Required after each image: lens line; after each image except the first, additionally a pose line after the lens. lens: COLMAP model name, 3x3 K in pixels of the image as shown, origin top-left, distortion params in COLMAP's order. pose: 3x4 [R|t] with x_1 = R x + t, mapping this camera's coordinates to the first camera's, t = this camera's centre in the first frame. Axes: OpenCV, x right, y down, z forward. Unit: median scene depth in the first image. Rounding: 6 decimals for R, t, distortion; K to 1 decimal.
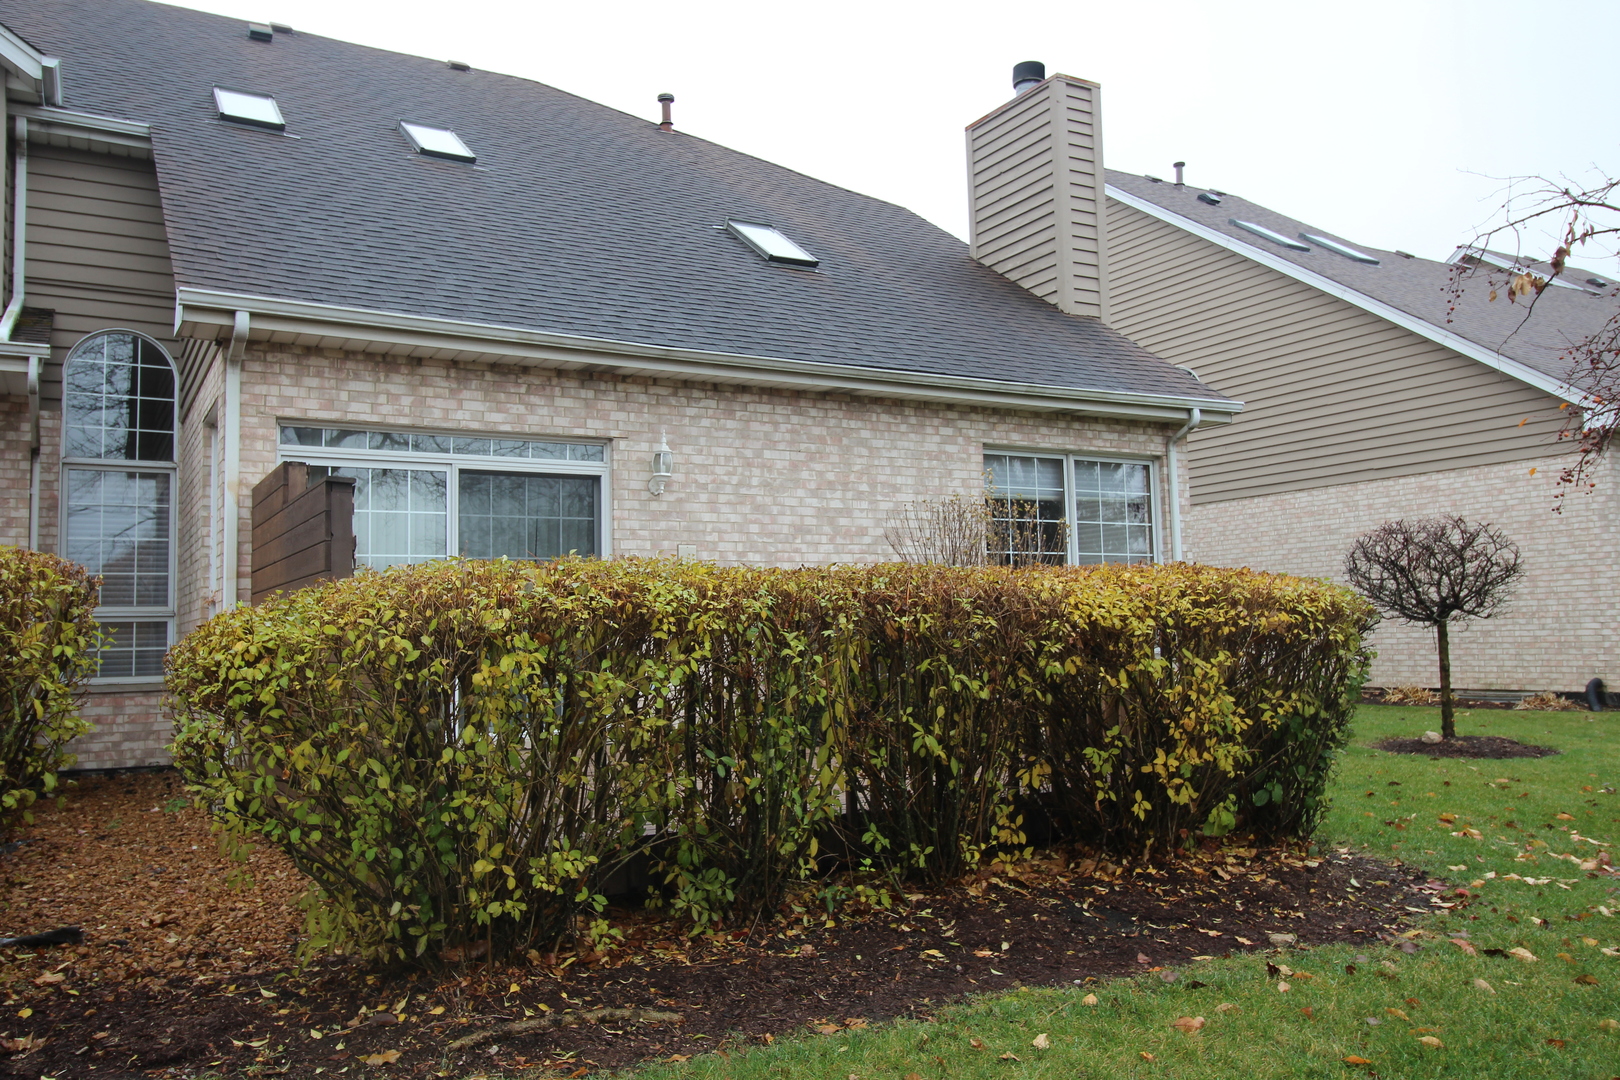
lens RADIAL K [[1281.3, 0, 810.0], [0, 1281.3, 539.3], [0, 0, 1]] dist [0.014491, -0.005674]
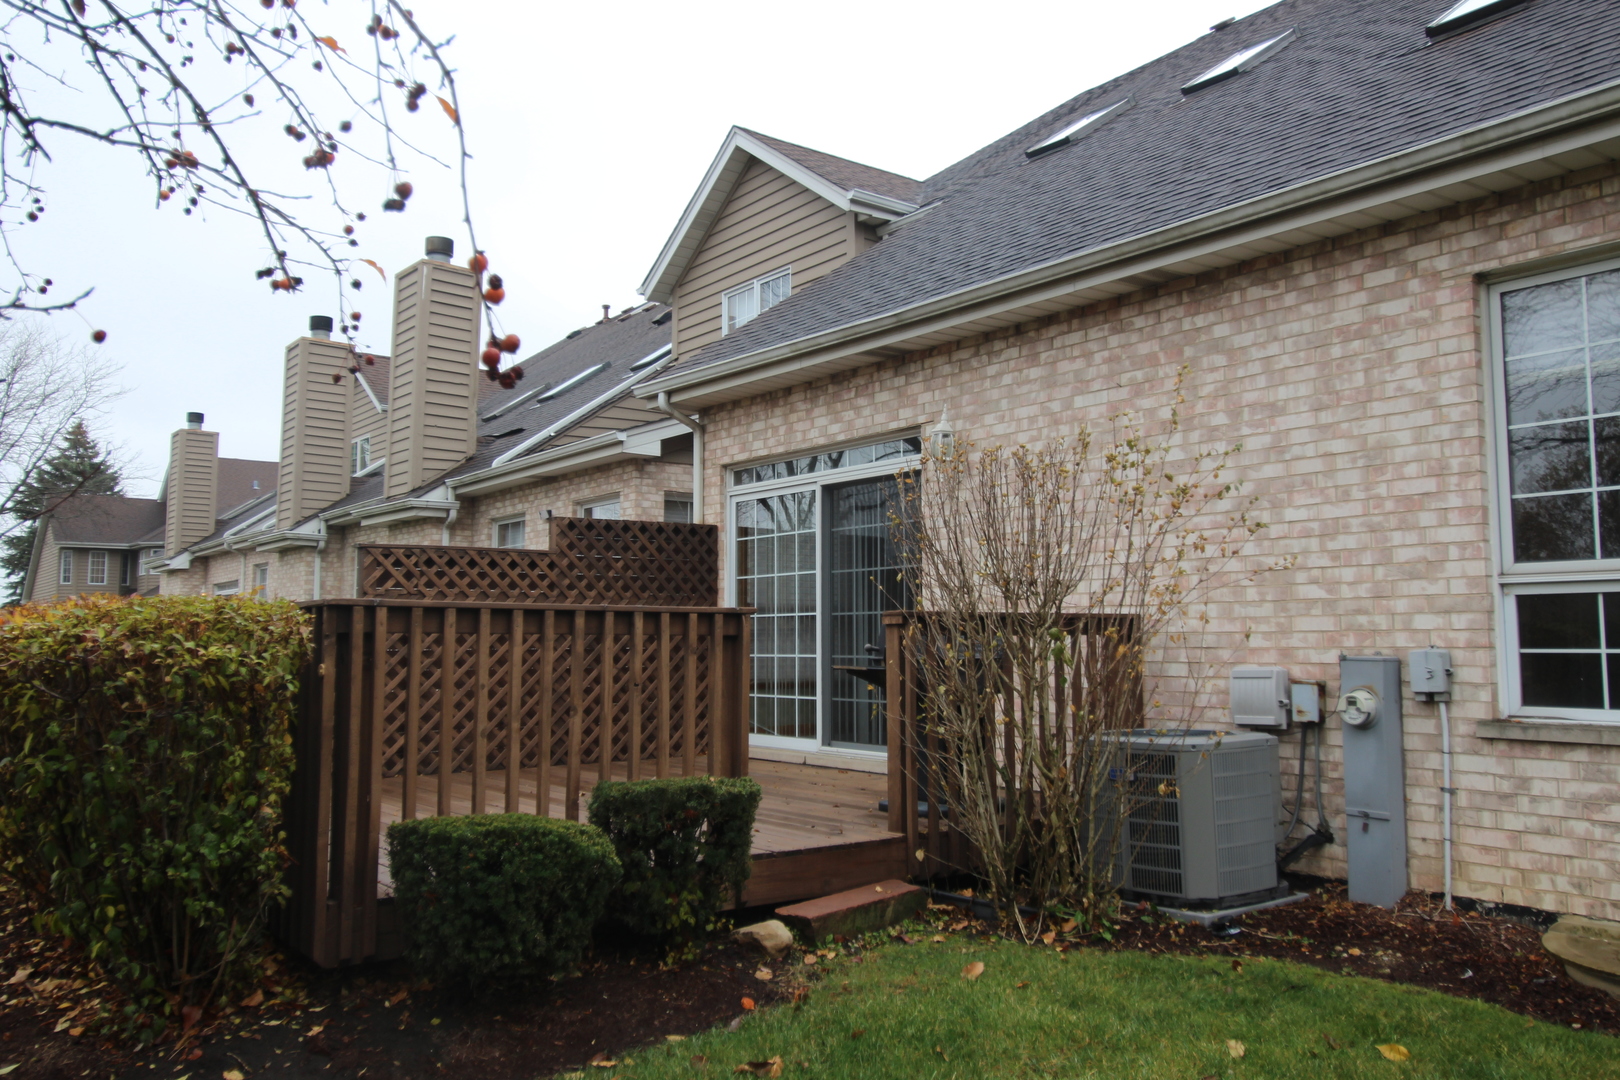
lens RADIAL K [[1281.3, 0, 810.0], [0, 1281.3, 538.1], [0, 0, 1]] dist [0.014491, -0.005674]
pose [[0.126160, -0.058995, -0.990254, 0.638743], [0.079205, 0.995642, -0.049226, 0.031252], [0.988843, -0.072223, 0.130283, 0.750272]]
